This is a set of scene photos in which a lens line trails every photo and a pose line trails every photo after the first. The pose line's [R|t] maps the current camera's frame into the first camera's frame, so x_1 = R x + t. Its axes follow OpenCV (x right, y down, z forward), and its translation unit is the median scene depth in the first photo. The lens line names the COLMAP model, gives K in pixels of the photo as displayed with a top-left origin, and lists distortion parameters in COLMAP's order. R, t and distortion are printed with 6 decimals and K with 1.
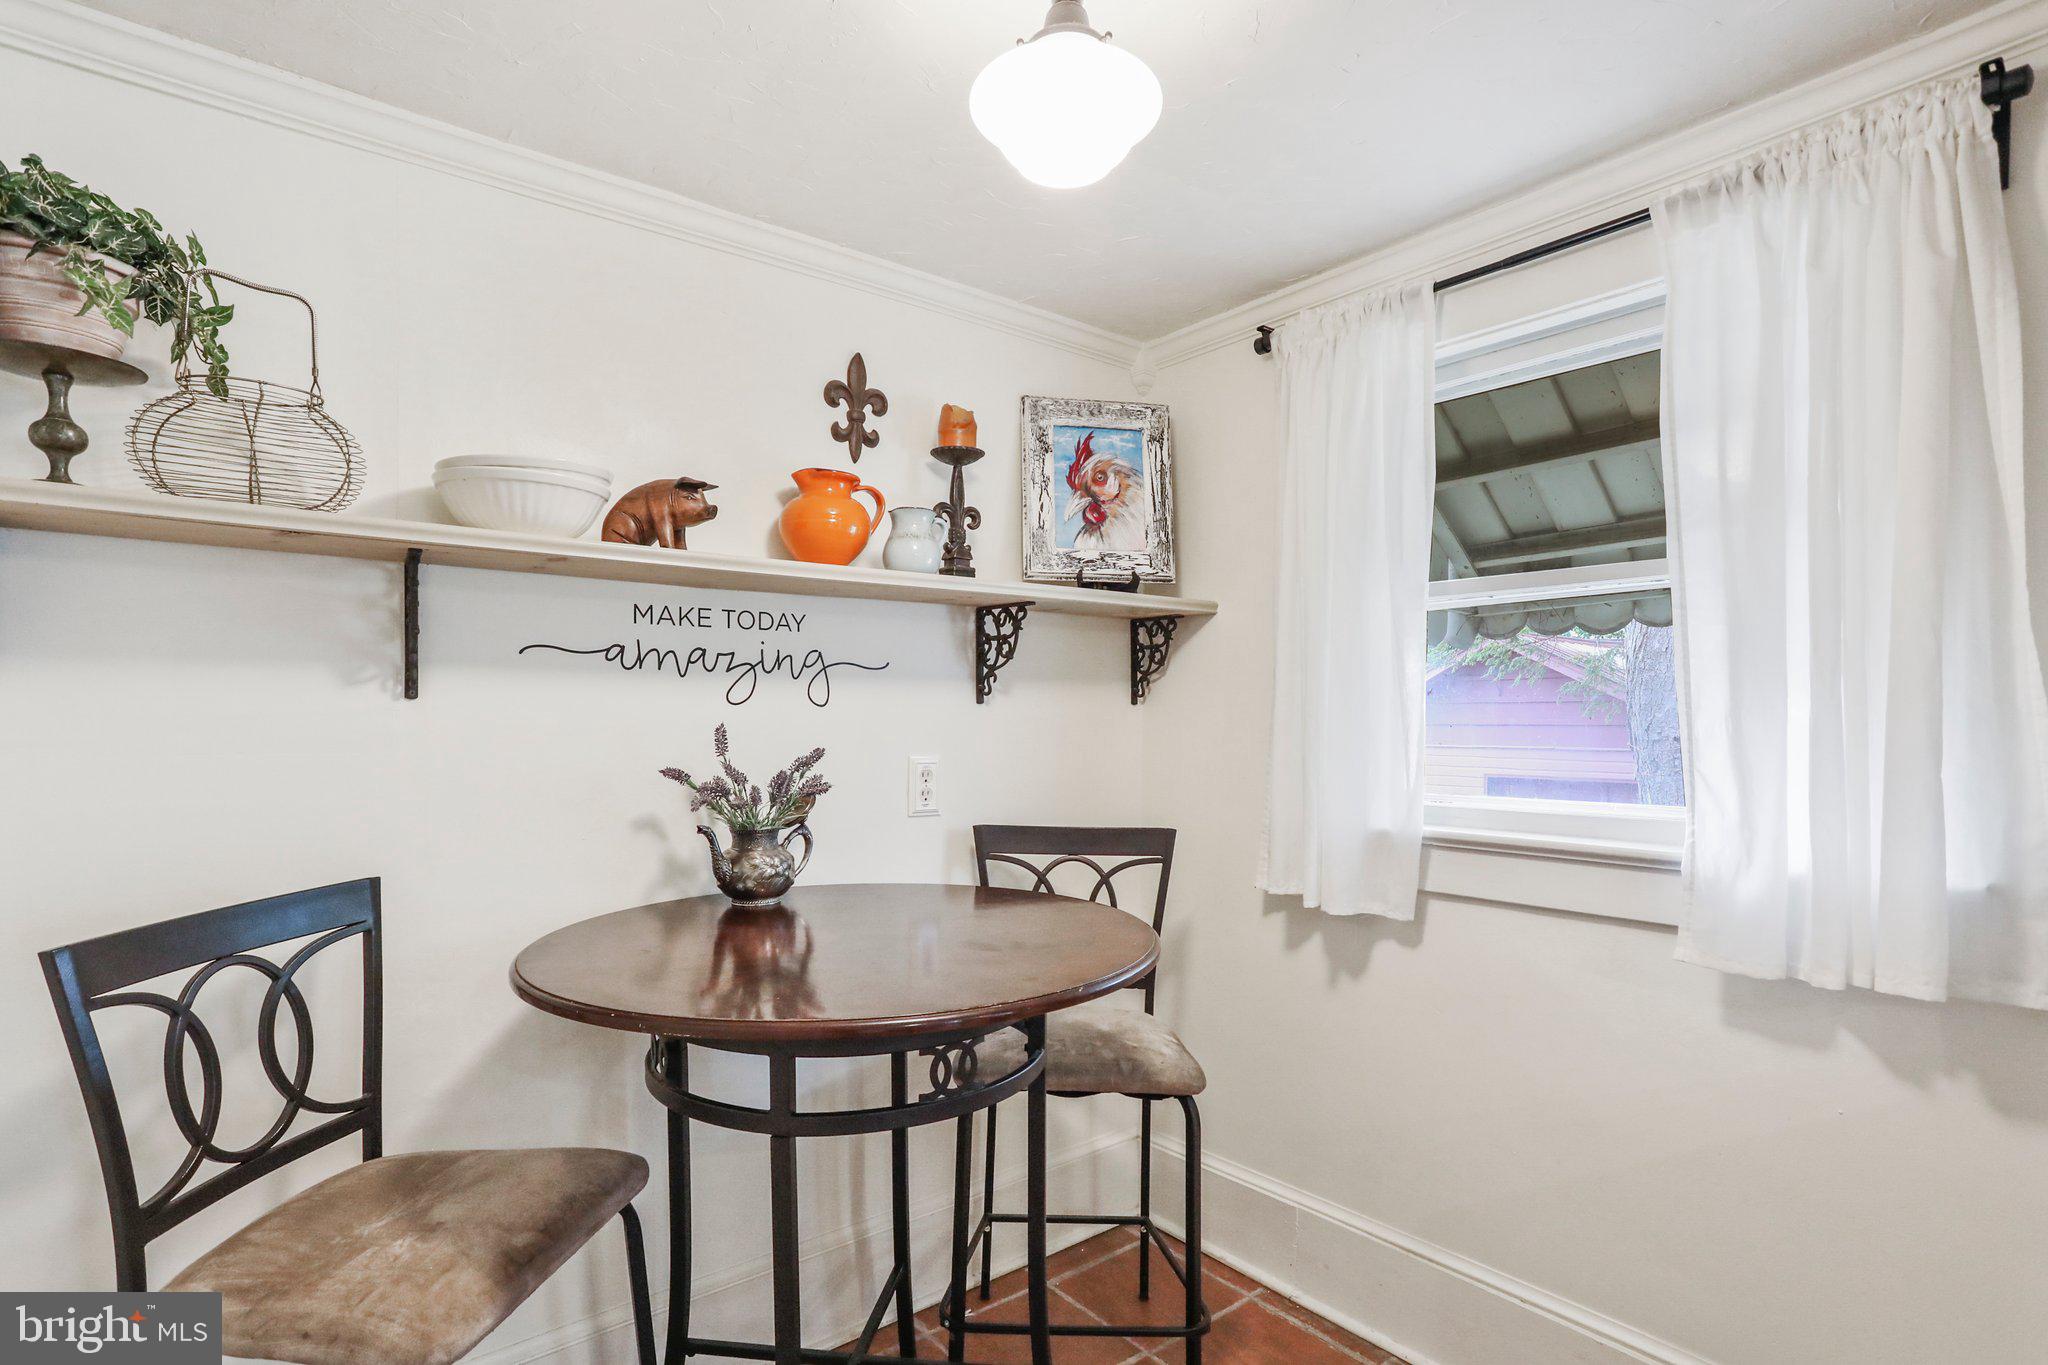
lens RADIAL K [[1001.5, 0, 1039.8], [0, 1001.5, 731.1], [0, 0, 1]] dist [-0.029279, 0.011108]
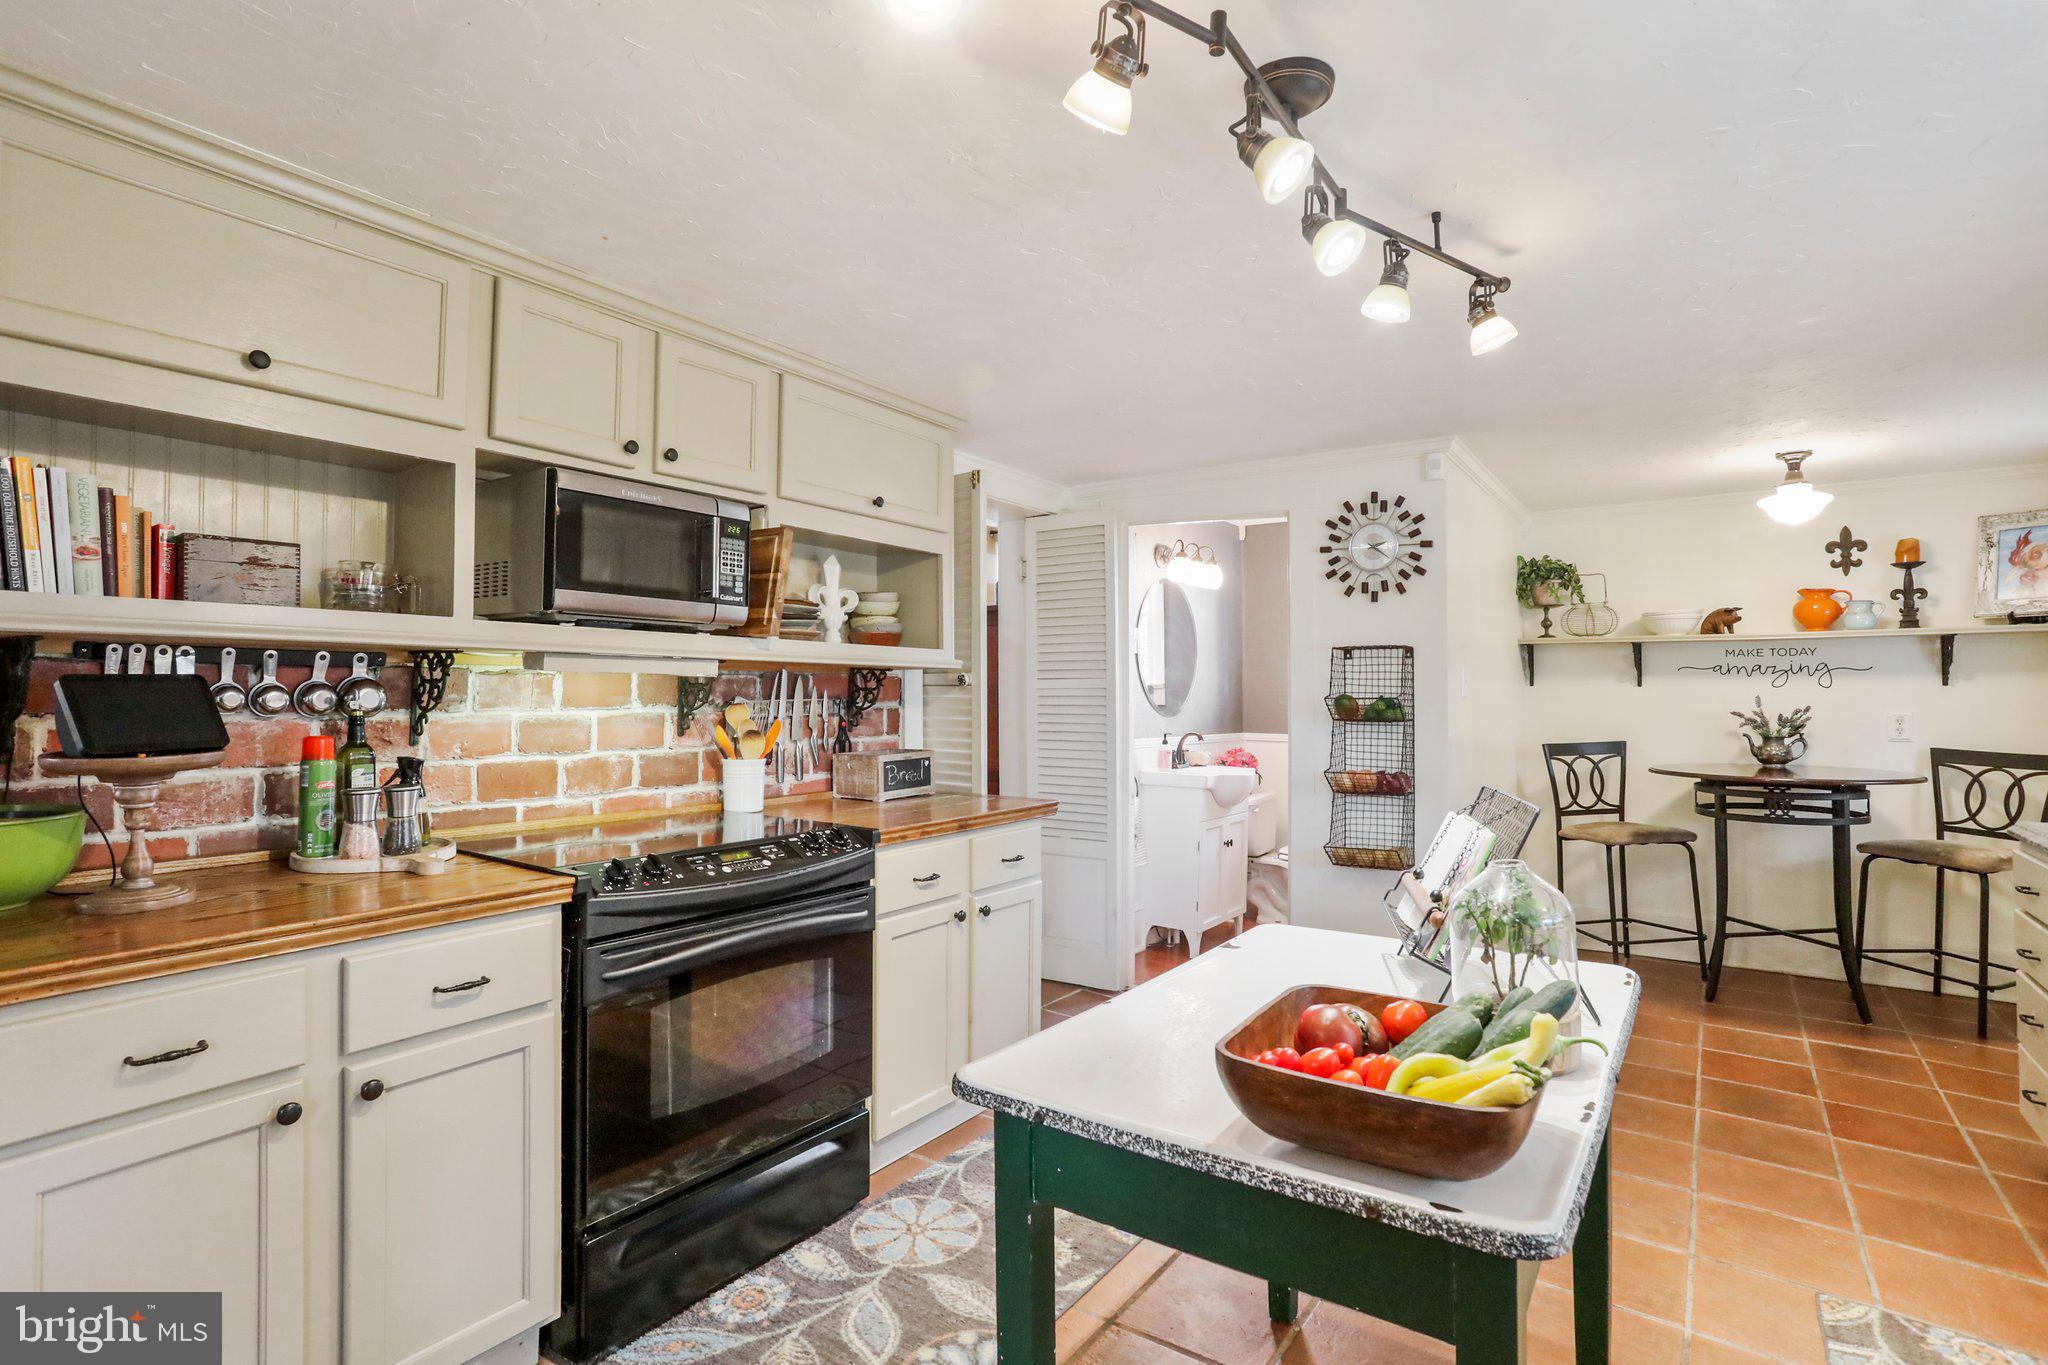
lens RADIAL K [[1001.5, 0, 974.3], [0, 1001.5, 679.9], [0, 0, 1]] dist [-0.029279, 0.011108]
pose [[0.258946, -0.006749, -0.965868, 1.420298], [-0.008411, 0.999922, -0.009242, -0.005799], [0.965855, 0.010517, 0.258869, -1.415526]]
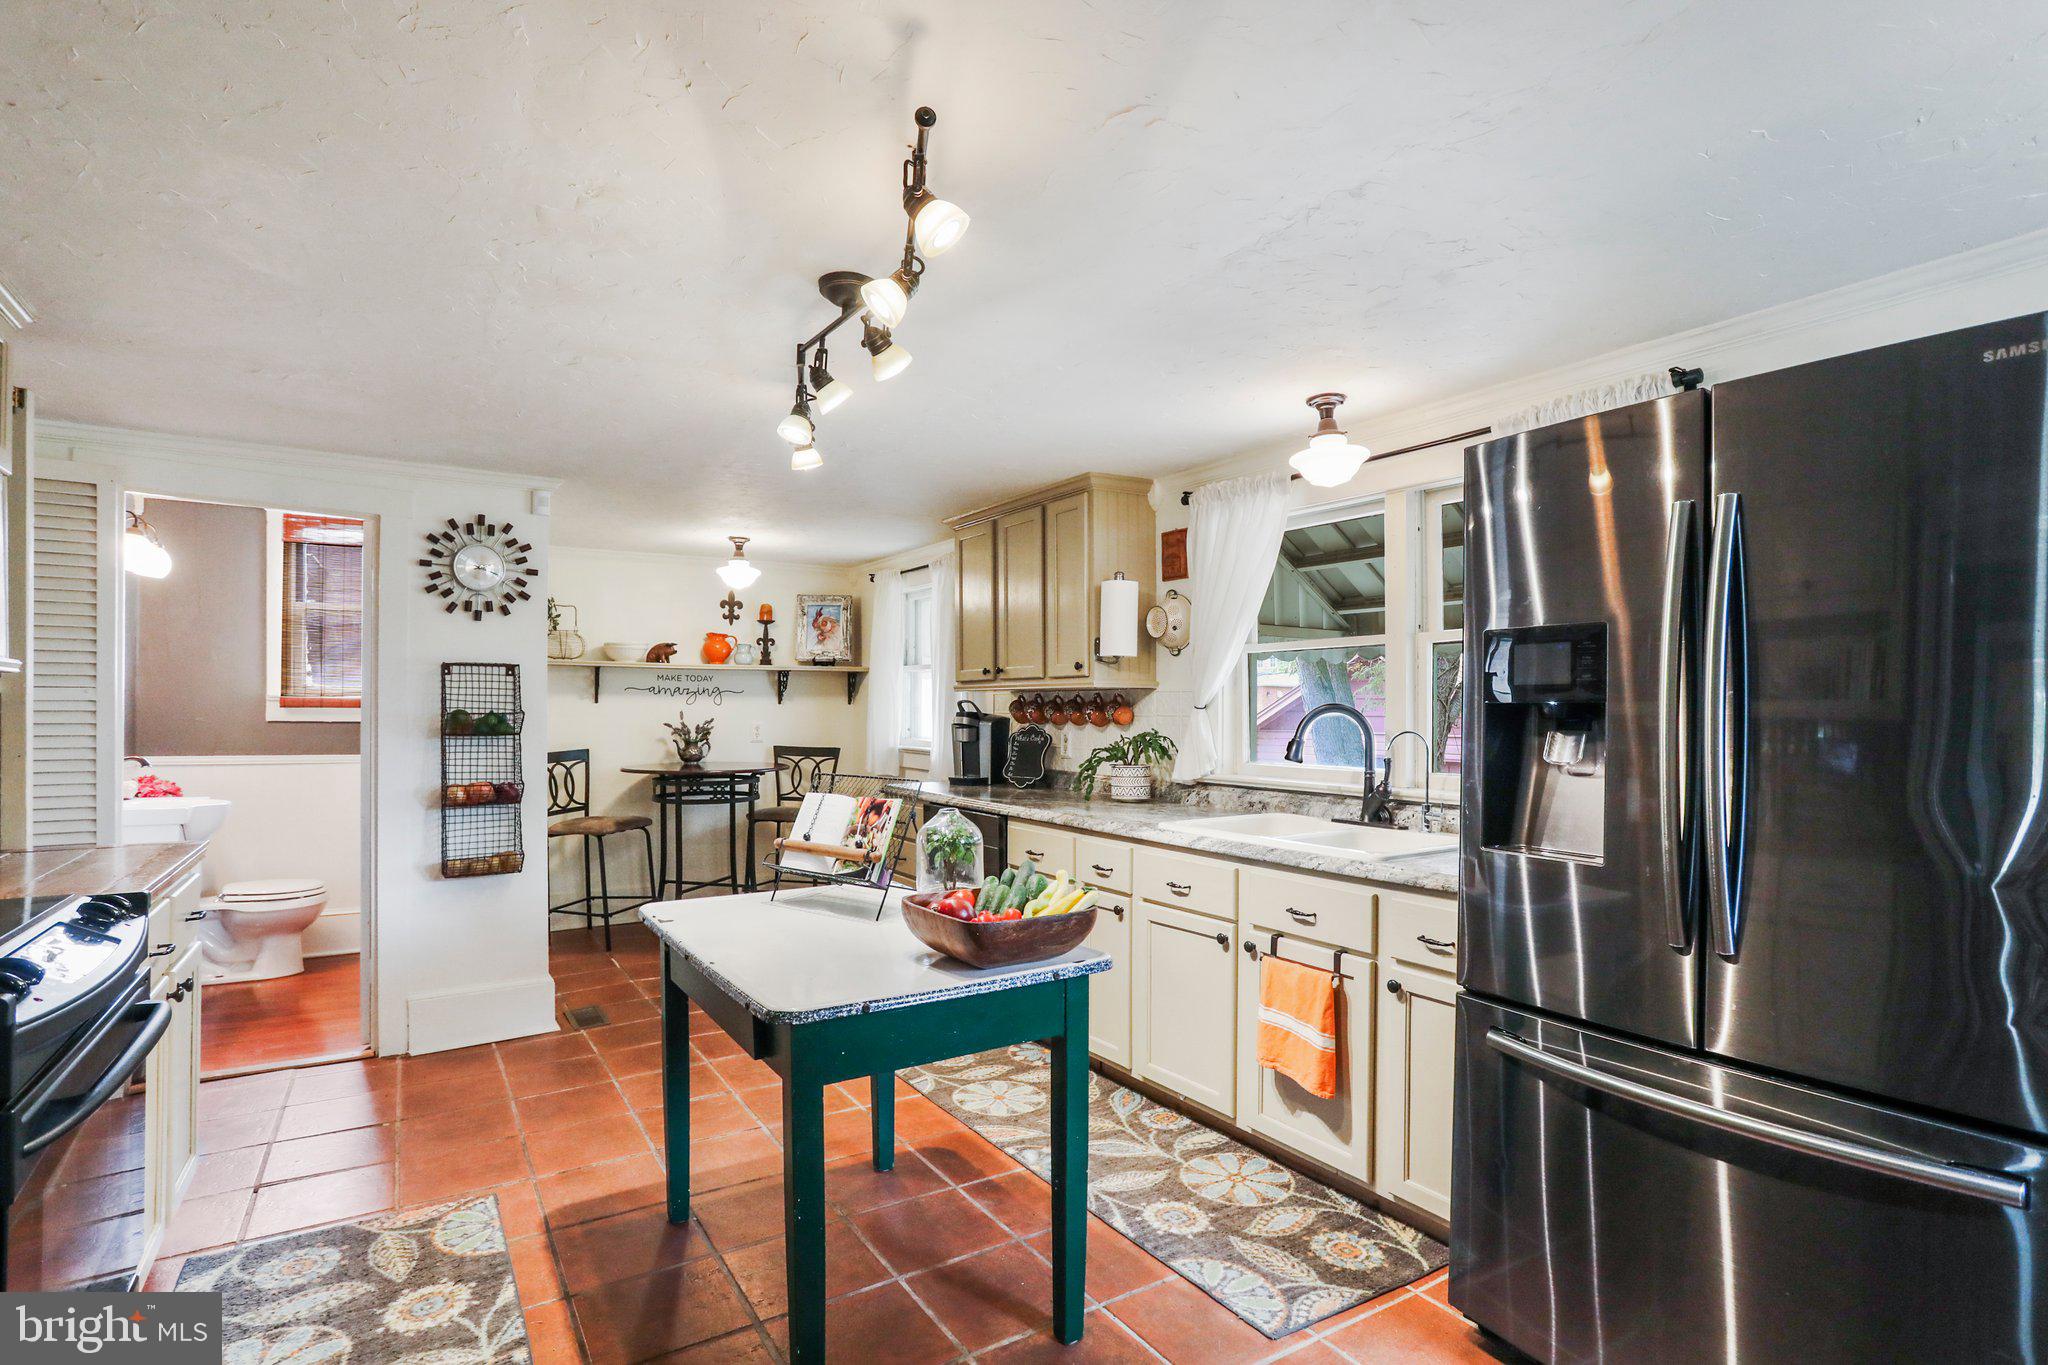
lens RADIAL K [[1001.5, 0, 1037.0], [0, 1001.5, 704.8], [0, 0, 1]] dist [-0.029279, 0.011108]
pose [[0.992597, 0.007041, -0.121252, 1.142001], [-0.008431, 0.999904, -0.010953, 0.000119], [0.121164, 0.011894, 0.992561, -1.965092]]
